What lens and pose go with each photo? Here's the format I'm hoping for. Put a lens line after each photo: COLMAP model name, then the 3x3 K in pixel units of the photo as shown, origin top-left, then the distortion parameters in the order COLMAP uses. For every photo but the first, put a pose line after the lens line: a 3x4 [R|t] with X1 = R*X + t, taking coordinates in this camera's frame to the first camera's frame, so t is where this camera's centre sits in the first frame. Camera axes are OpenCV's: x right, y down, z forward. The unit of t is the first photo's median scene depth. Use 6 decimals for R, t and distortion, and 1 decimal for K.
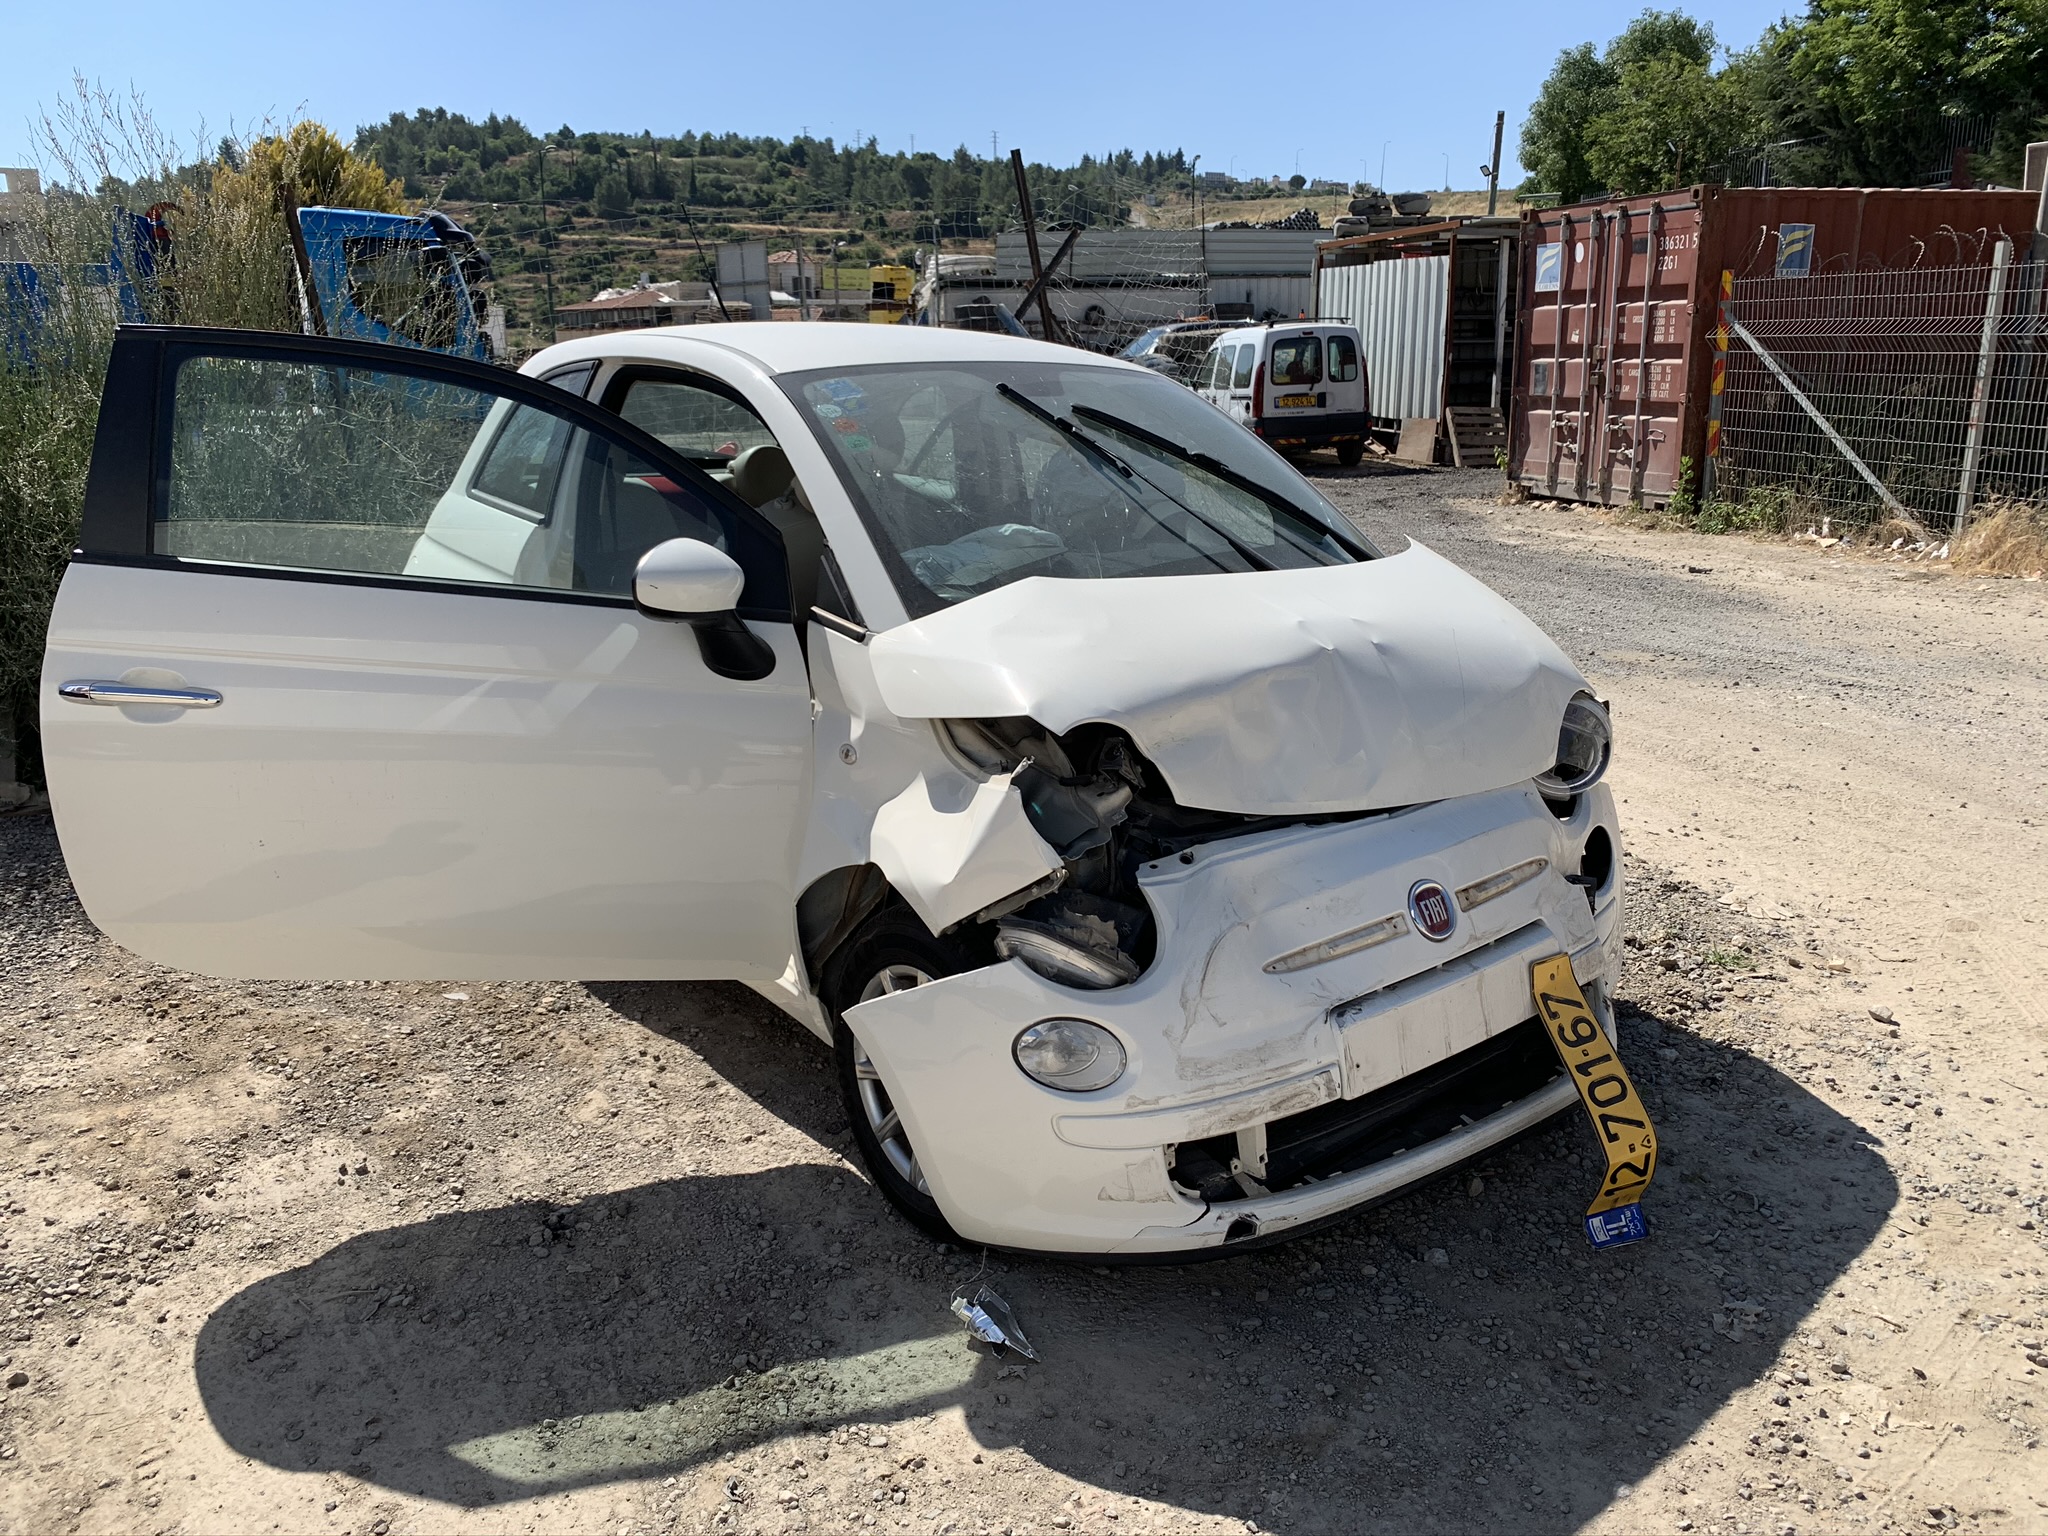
lens RADIAL K [[1571.5, 0, 1060.6], [0, 1571.5, 764.1], [0, 0, 1]] dist [0.001706, -0.001497]
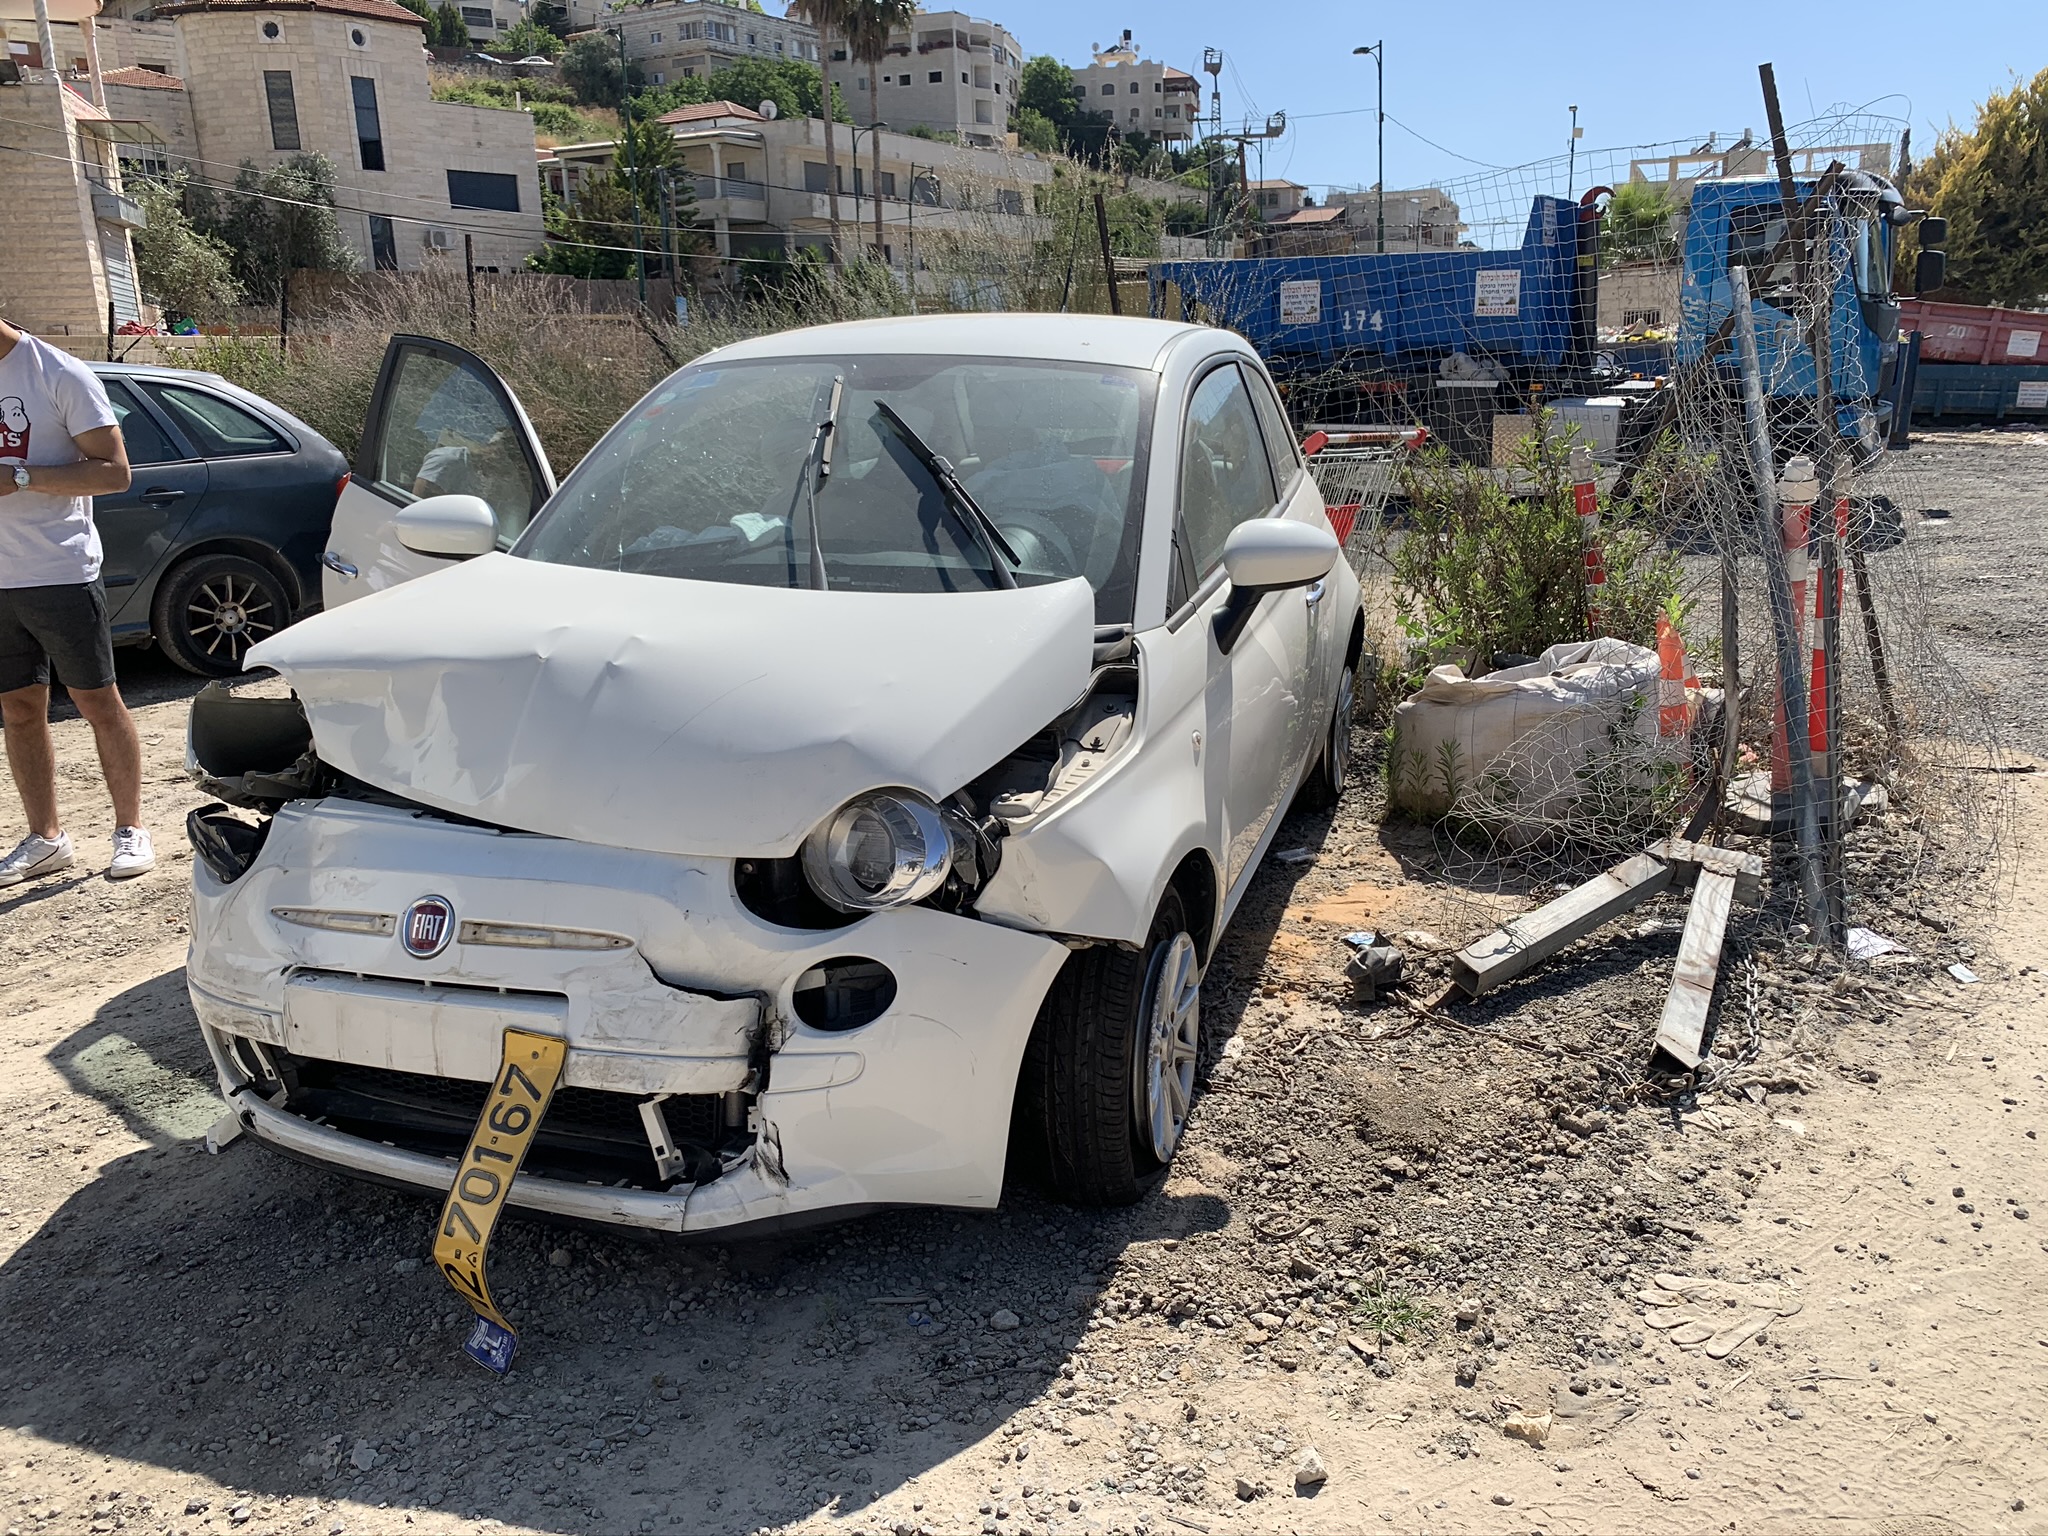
lens RADIAL K [[1581.8, 0, 1024.0], [0, 1581.8, 768.0], [0, 0, 1]] dist [0.001938, 0.012137]
pose [[0.513877, 0.218241, -0.829639, 1.284207], [-0.201698, 0.970725, 0.130423, -0.217904], [0.833815, 0.100315, 0.542852, 0.794091]]
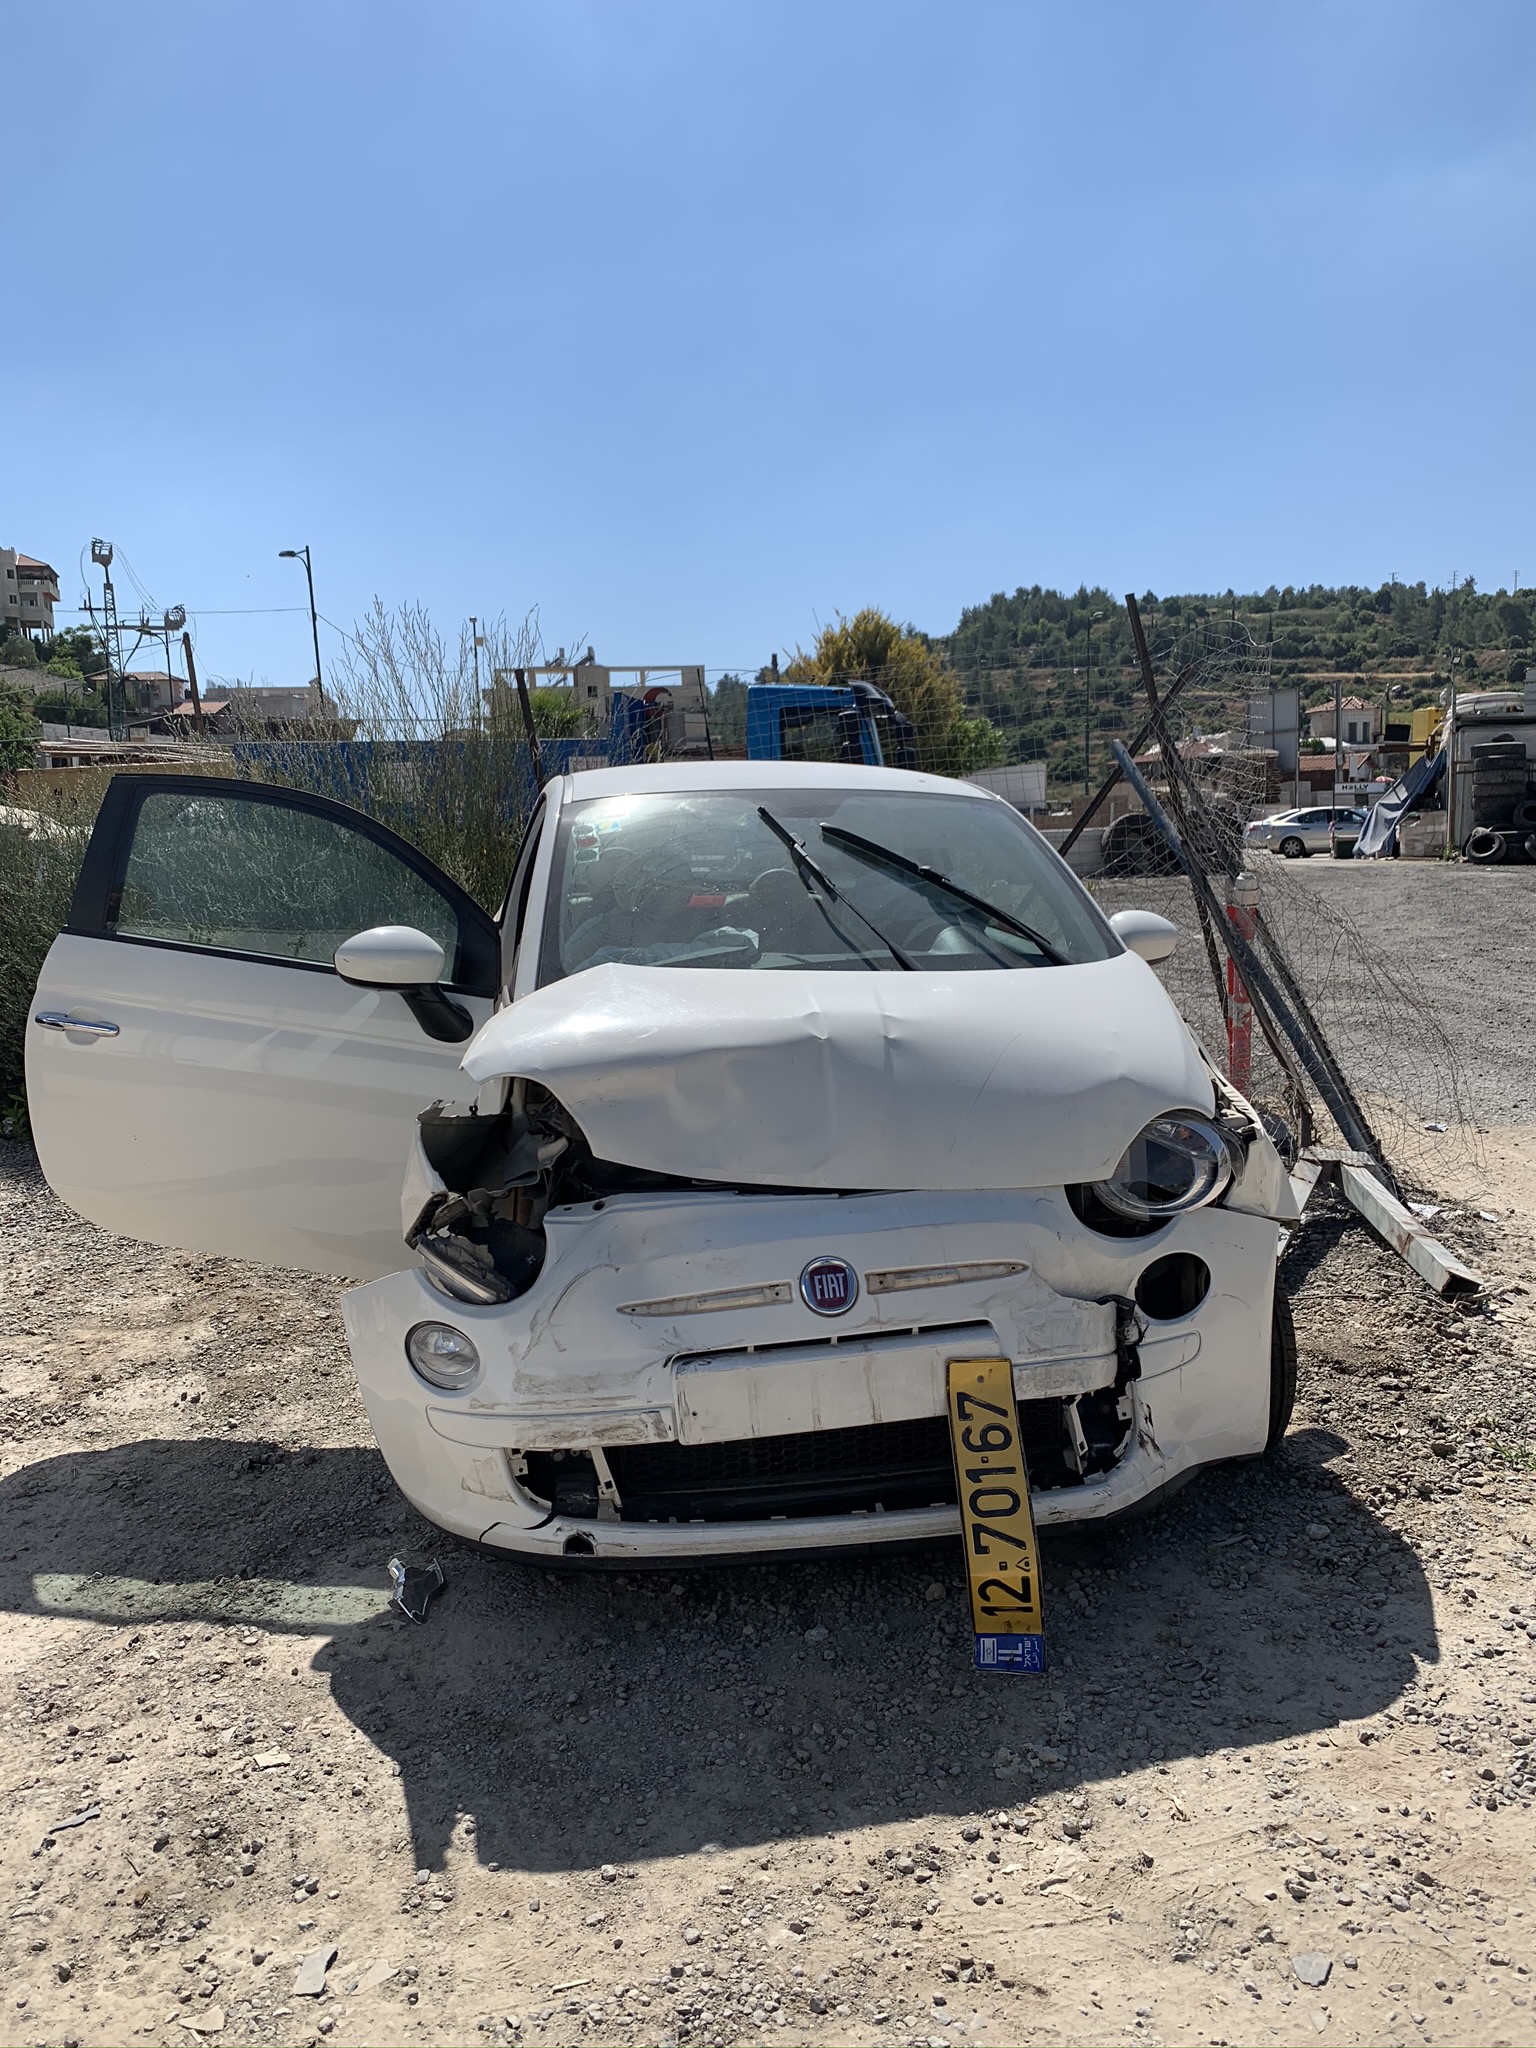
lens RADIAL K [[1589.6, 0, 768.0], [0, 1589.6, 1024.0], [0, 0, 1]] dist [-0.005519, -0.002020]
pose [[0.871264, 0.048898, -0.488373, 0.734682], [-0.105888, 0.990320, -0.089749, 0.020359], [0.479257, 0.129908, 0.868007, 0.050836]]
